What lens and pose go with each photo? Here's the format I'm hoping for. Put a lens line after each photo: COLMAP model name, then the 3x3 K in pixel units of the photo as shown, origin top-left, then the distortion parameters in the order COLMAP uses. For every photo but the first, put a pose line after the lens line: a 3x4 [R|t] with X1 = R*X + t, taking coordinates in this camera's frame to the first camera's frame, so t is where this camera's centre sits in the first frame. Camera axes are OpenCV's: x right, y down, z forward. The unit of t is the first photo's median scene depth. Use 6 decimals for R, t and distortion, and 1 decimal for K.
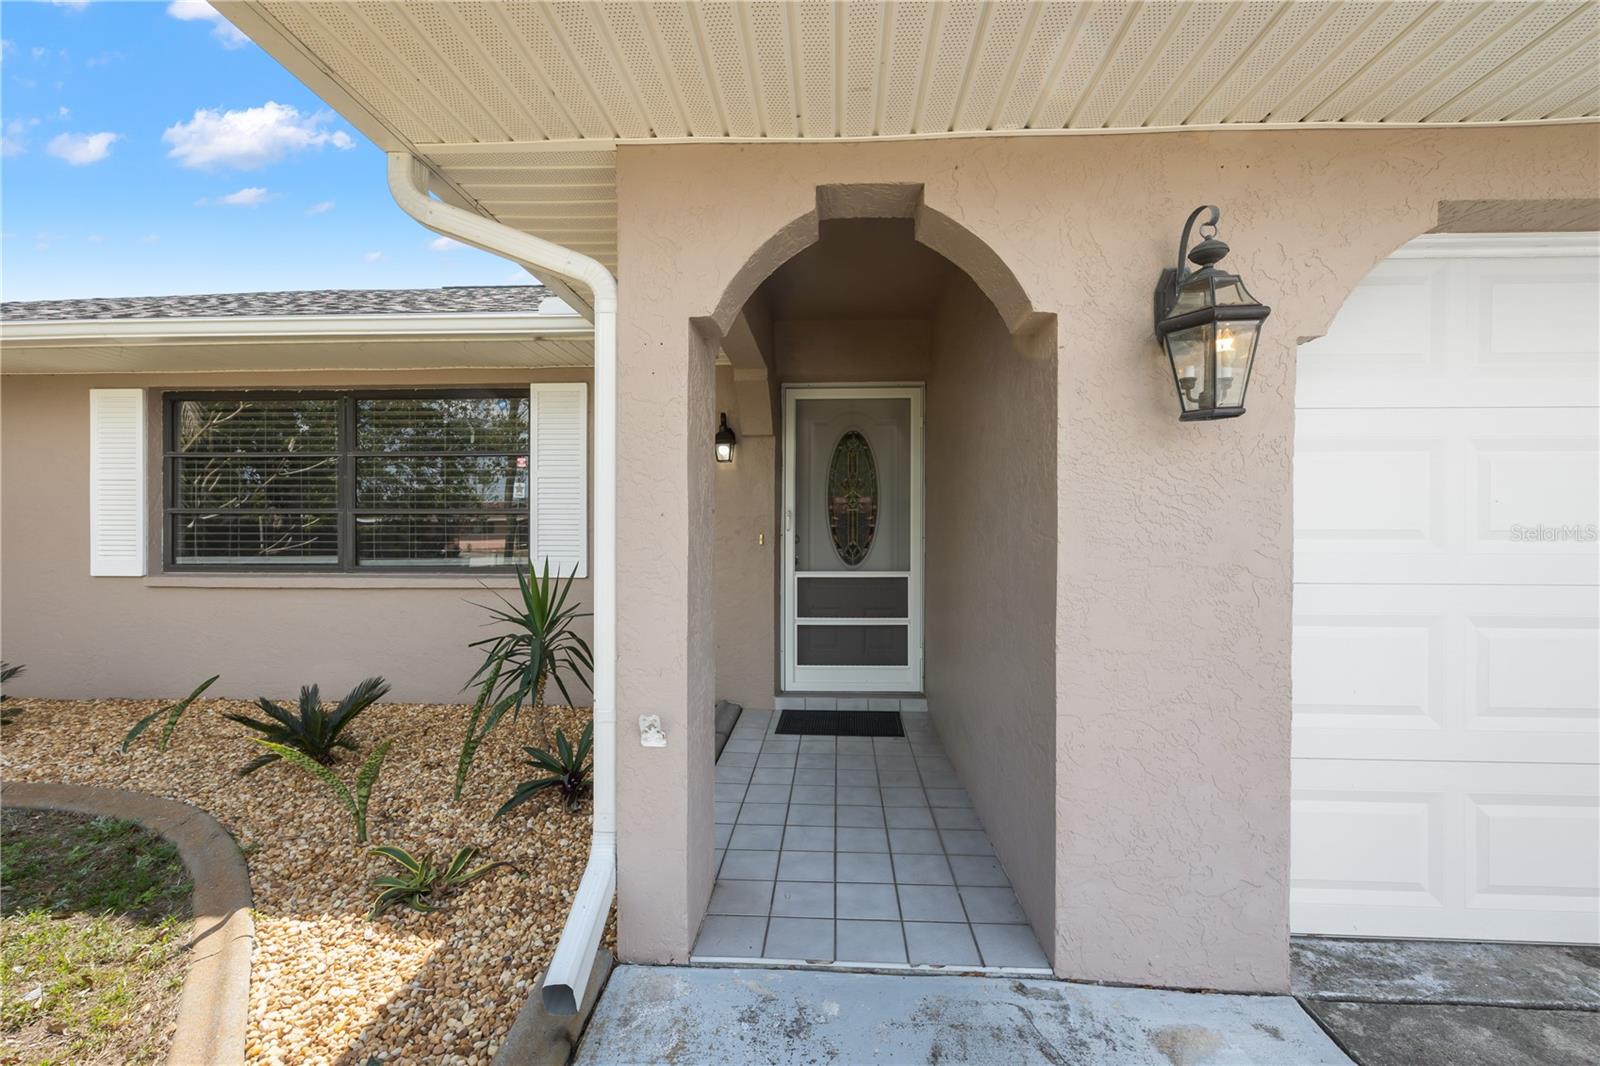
lens RADIAL K [[649.5, 0, 815.0], [0, 649.5, 499.4], [0, 0, 1]] dist [-0.001317, -0.000516]
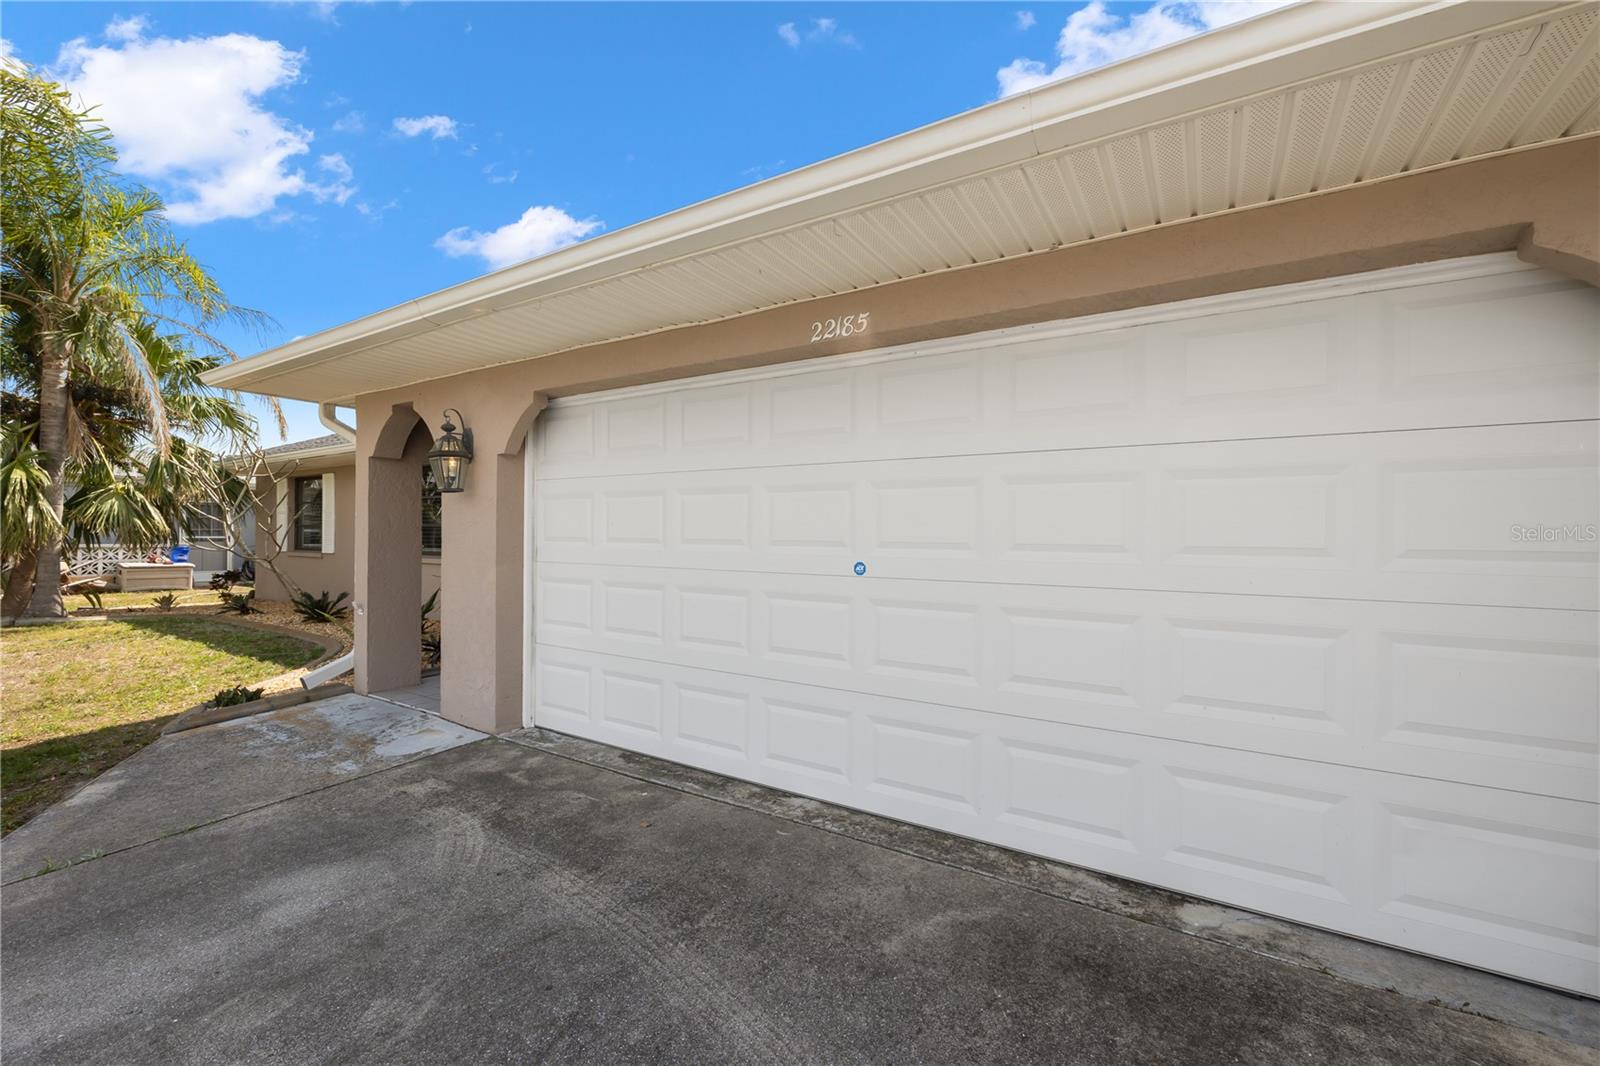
lens RADIAL K [[649.5, 0, 794.7], [0, 649.5, 534.6], [0, 0, 1]] dist [-0.001317, -0.000516]
pose [[0.875128, 0.006491, -0.483848, 2.562521], [-0.002696, 0.999960, 0.008539, 0.048810], [0.483884, -0.006168, 0.875111, -0.423645]]
